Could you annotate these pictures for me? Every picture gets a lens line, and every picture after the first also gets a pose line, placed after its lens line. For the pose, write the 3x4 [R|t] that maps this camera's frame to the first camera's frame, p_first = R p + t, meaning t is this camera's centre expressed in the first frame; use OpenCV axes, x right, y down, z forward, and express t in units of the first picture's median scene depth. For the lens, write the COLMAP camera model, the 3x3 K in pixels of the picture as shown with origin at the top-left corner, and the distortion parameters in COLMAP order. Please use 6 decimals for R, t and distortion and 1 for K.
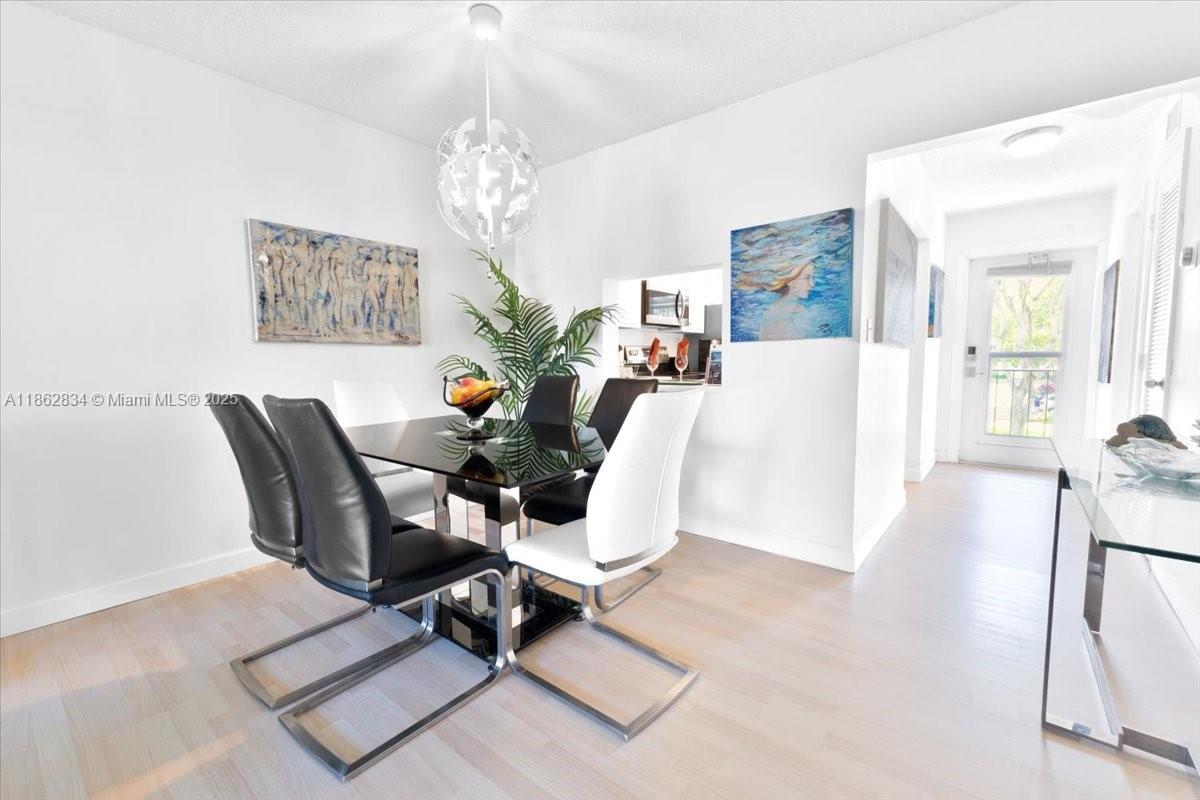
lens RADIAL K [[494.8, 0, 603.5], [0, 494.8, 400.3], [0, 0, 1]] dist [-0.003036, -0.000680]
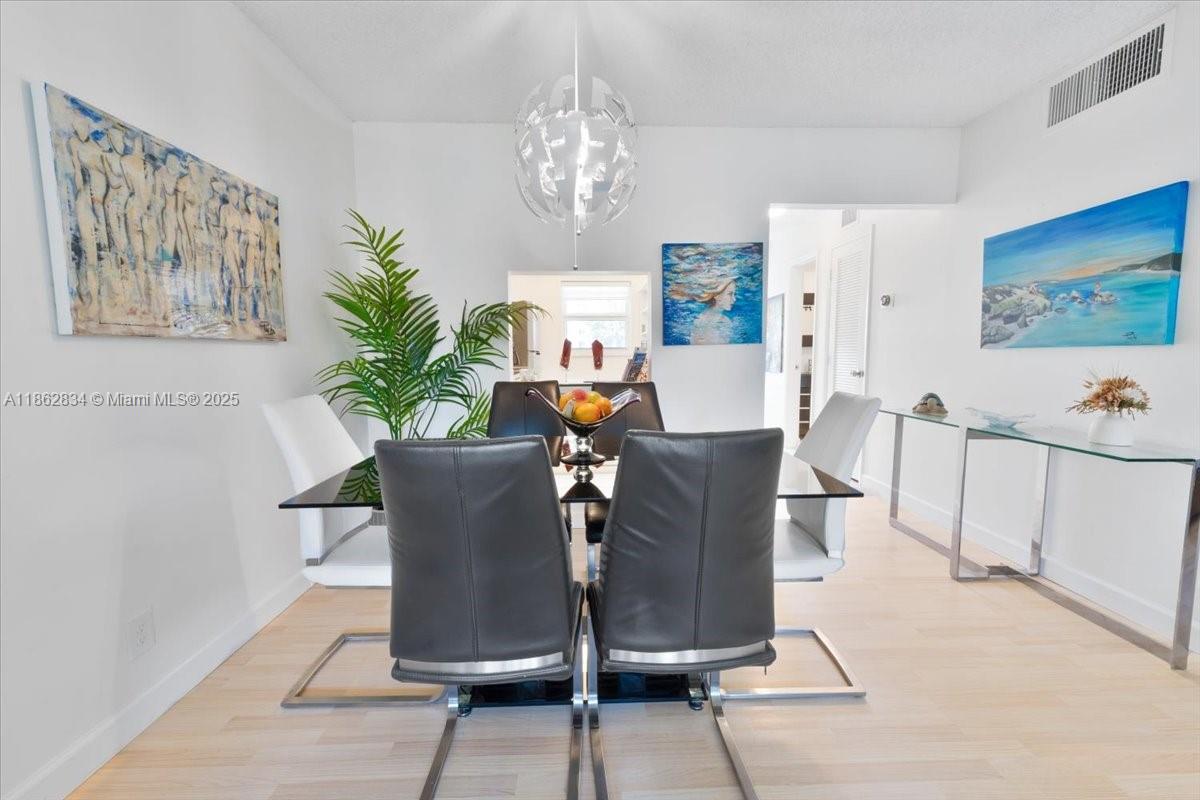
lens RADIAL K [[494.8, 0, 605.4], [0, 494.8, 401.6], [0, 0, 1]] dist [-0.003036, -0.000680]
pose [[0.760471, -0.062573, 0.646350, -0.576313], [0.052202, 0.998016, 0.035199, -0.039193], [-0.647271, 0.006973, 0.762228, 0.253906]]
